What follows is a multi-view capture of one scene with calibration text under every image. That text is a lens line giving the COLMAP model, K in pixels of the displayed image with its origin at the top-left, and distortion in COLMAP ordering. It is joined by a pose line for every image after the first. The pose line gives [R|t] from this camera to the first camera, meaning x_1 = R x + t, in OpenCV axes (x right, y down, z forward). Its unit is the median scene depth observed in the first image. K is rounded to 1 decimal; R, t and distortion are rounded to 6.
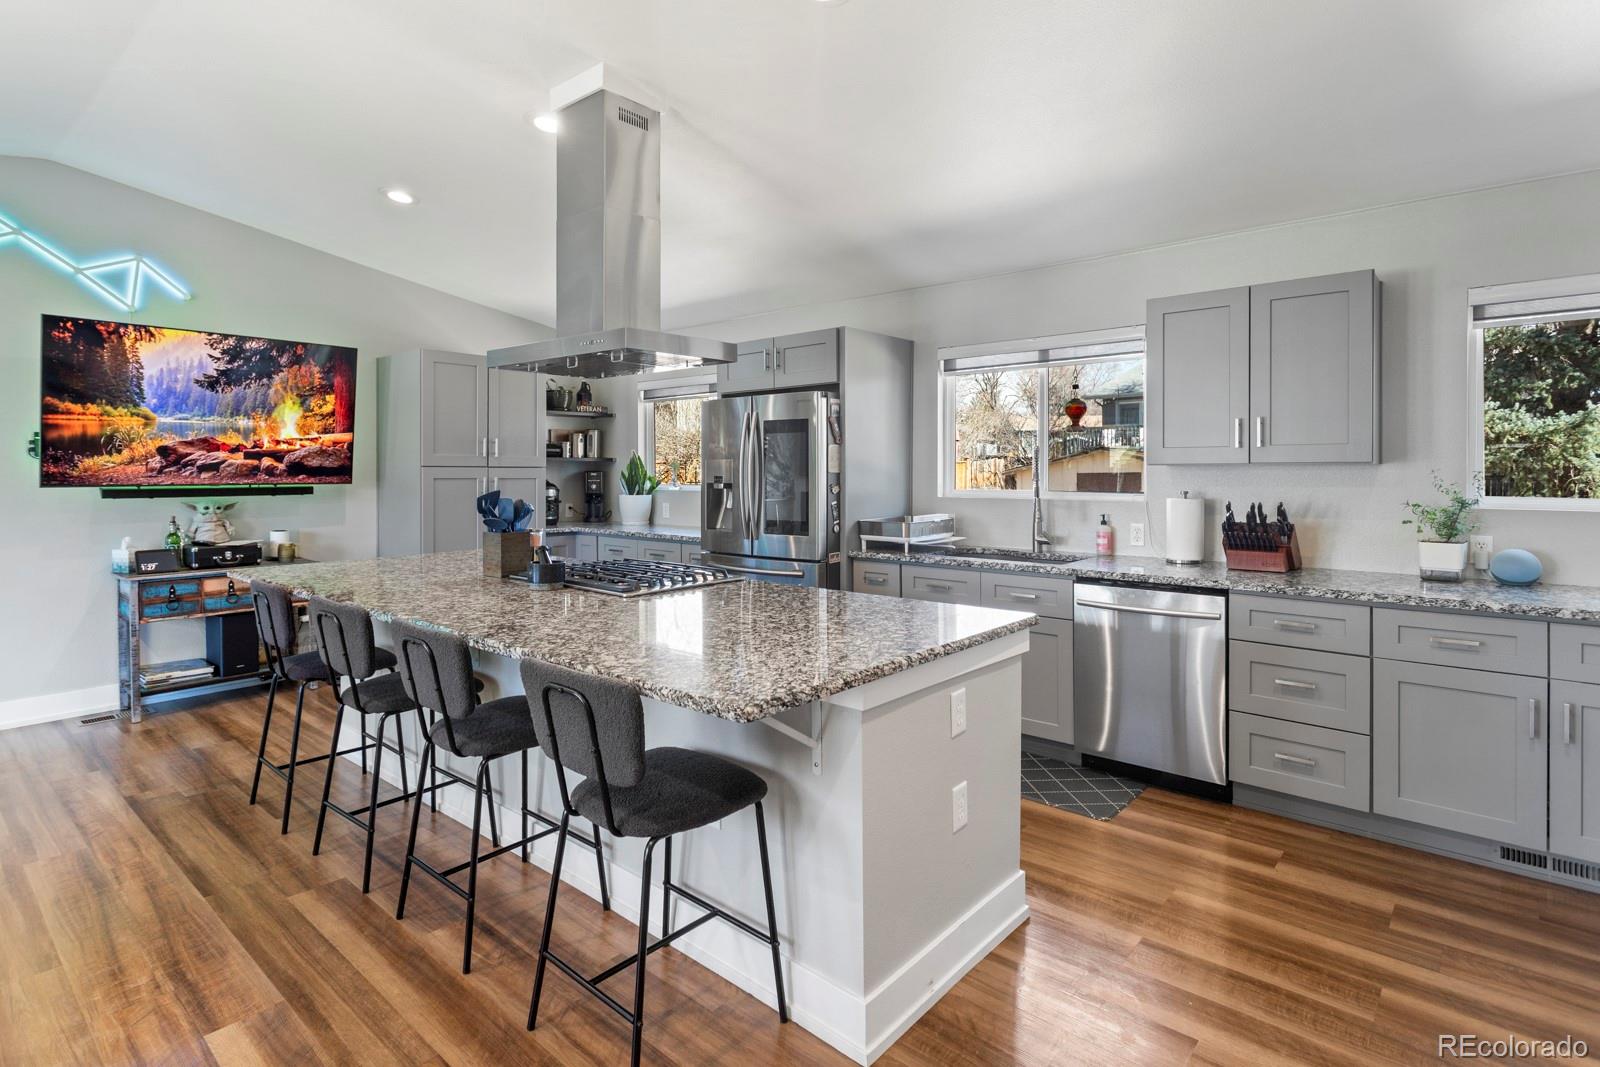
lens RADIAL K [[816.6, 0, 759.9], [0, 816.6, 481.0], [0, 0, 1]] dist [0.002740, 0.001130]
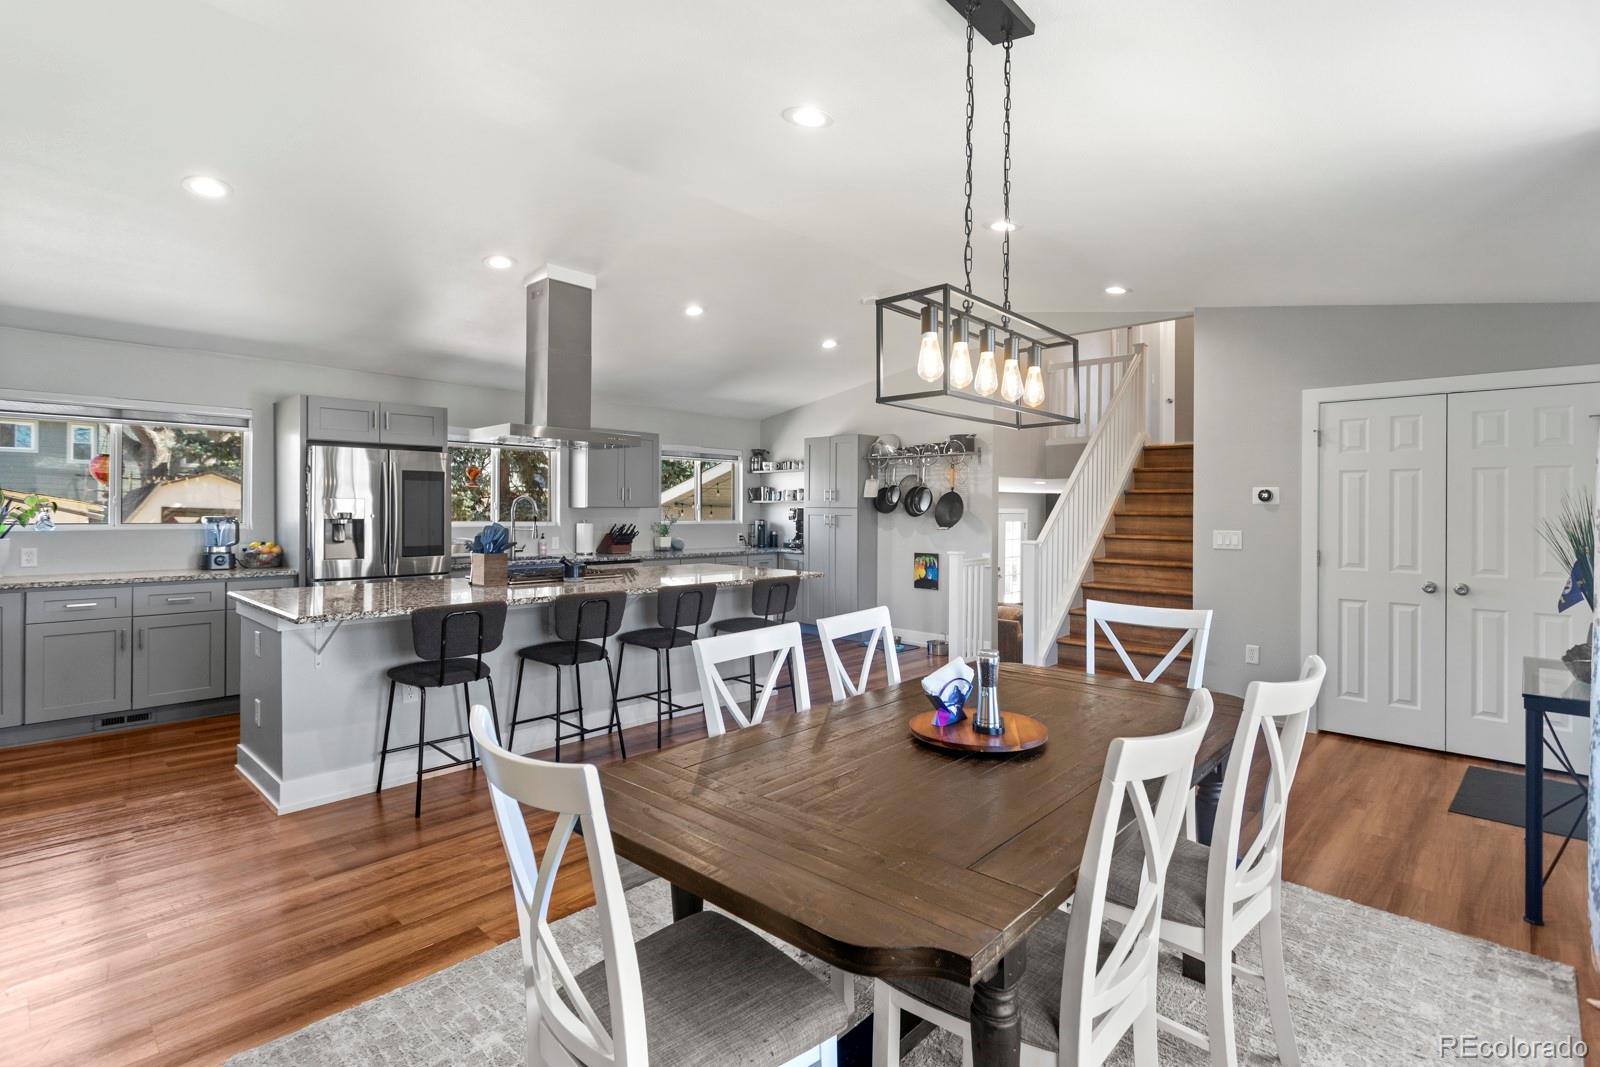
lens RADIAL K [[755.4, 0, 799.2], [0, 755.4, 512.4], [0, 0, 1]] dist [-0.000964, -0.000134]
pose [[0.017112, 0.000419, 0.999853, -1.126997], [0.008153, 0.999967, -0.000559, -0.000689], [-0.999820, 0.008161, 0.017108, 0.337727]]
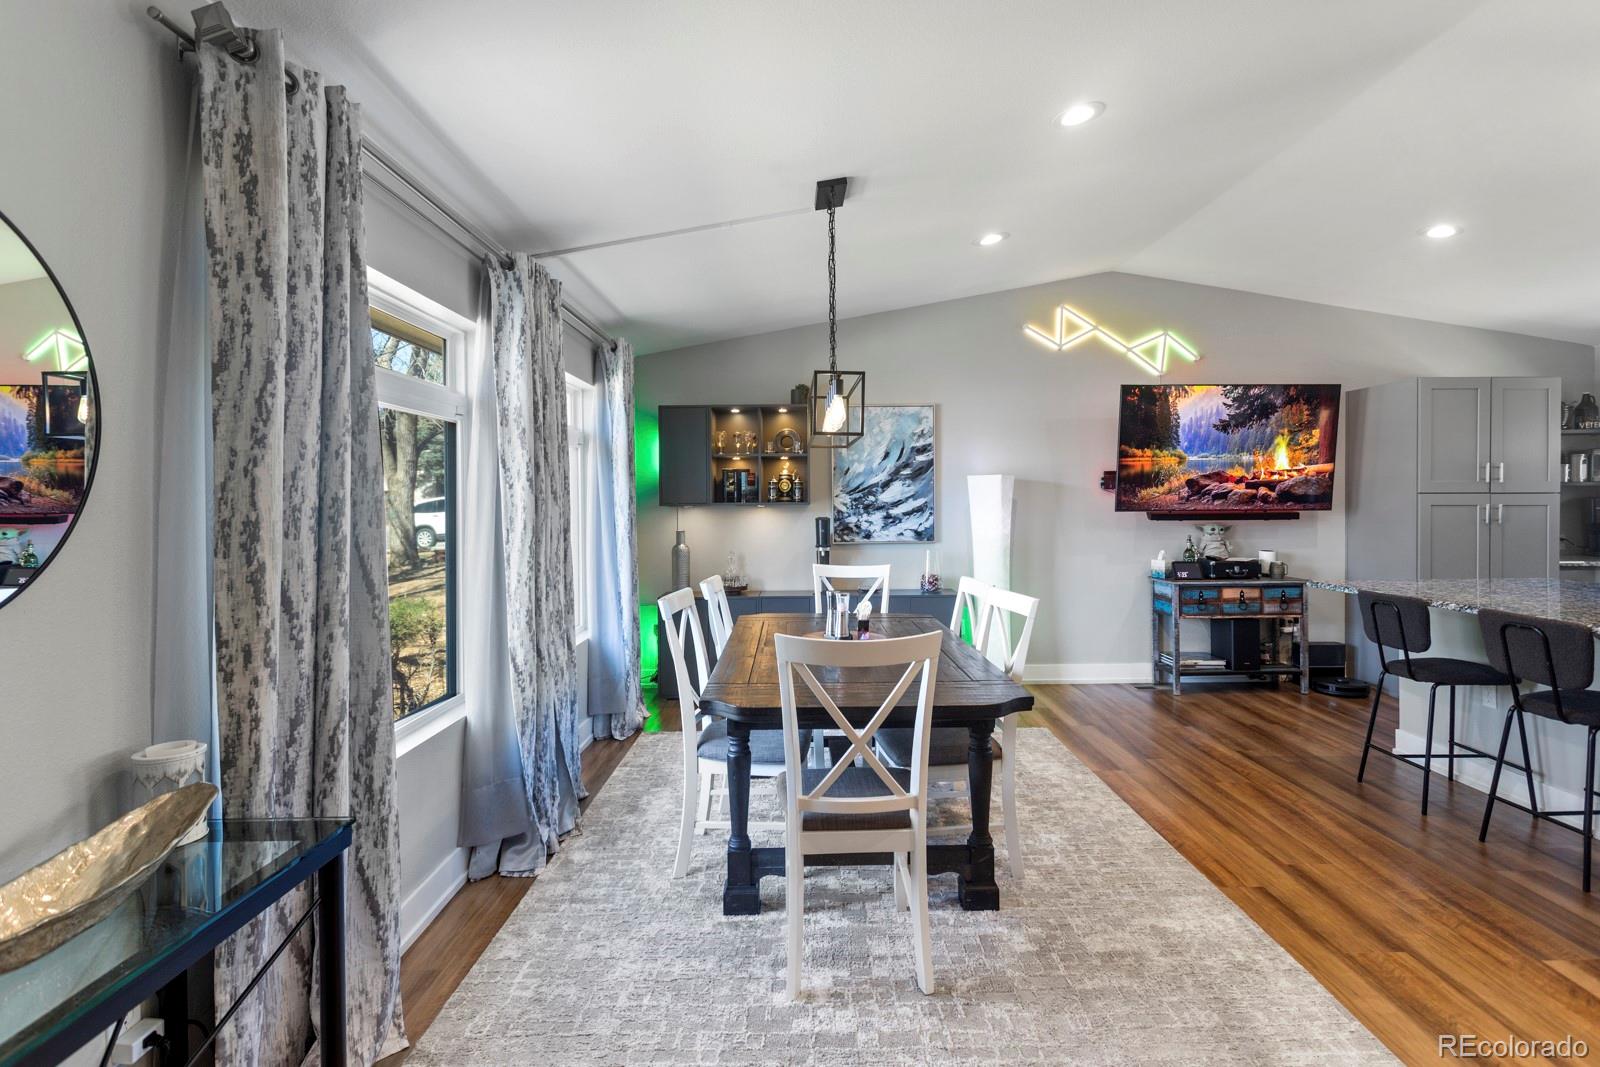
lens RADIAL K [[791.3, 0, 807.9], [0, 791.3, 506.1], [0, 0, 1]] dist [-0.000430, 0.001587]
pose [[0.677979, 0.000749, -0.735081, -0.226610], [-0.004205, 0.999987, -0.002860, 0.004337], [0.735069, 0.005030, 0.677974, -0.247292]]
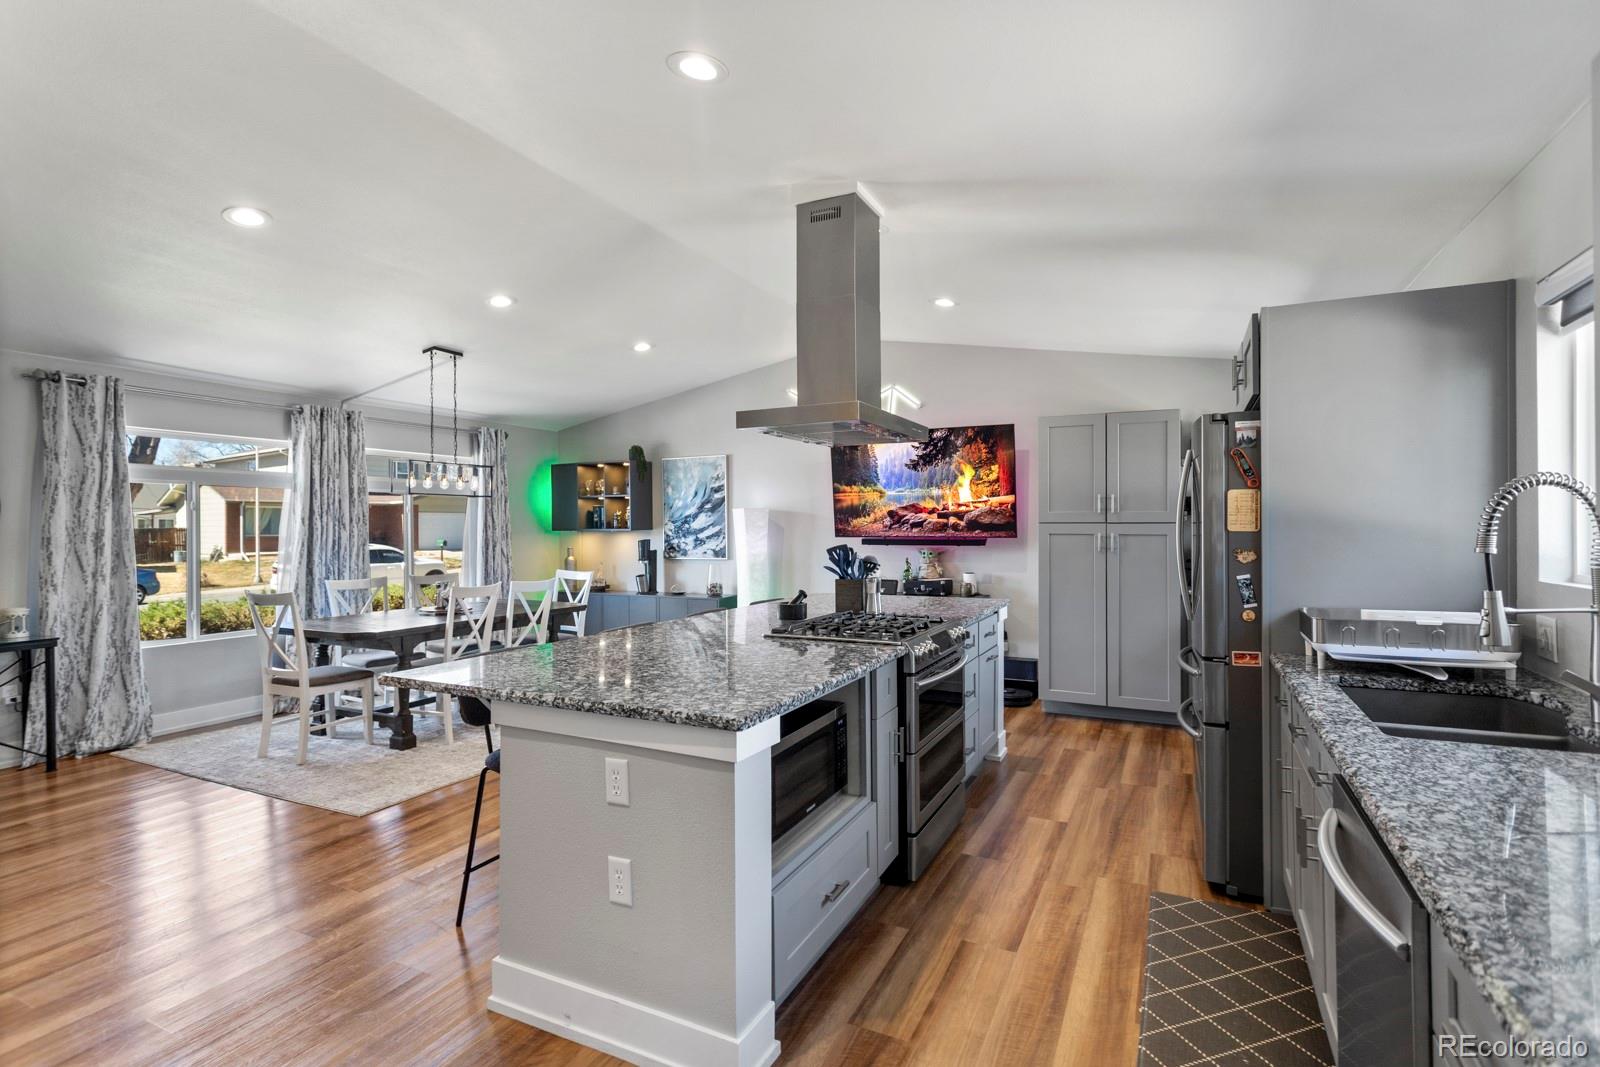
lens RADIAL K [[762.9, 0, 802.2], [0, 762.9, 521.5], [0, 0, 1]] dist [-0.000150, 0.000106]
pose [[0.273300, -0.005758, -0.961912, 0.549113], [-0.008348, 0.999930, -0.008357, -0.009306], [0.961893, 0.010314, 0.273233, 0.448952]]
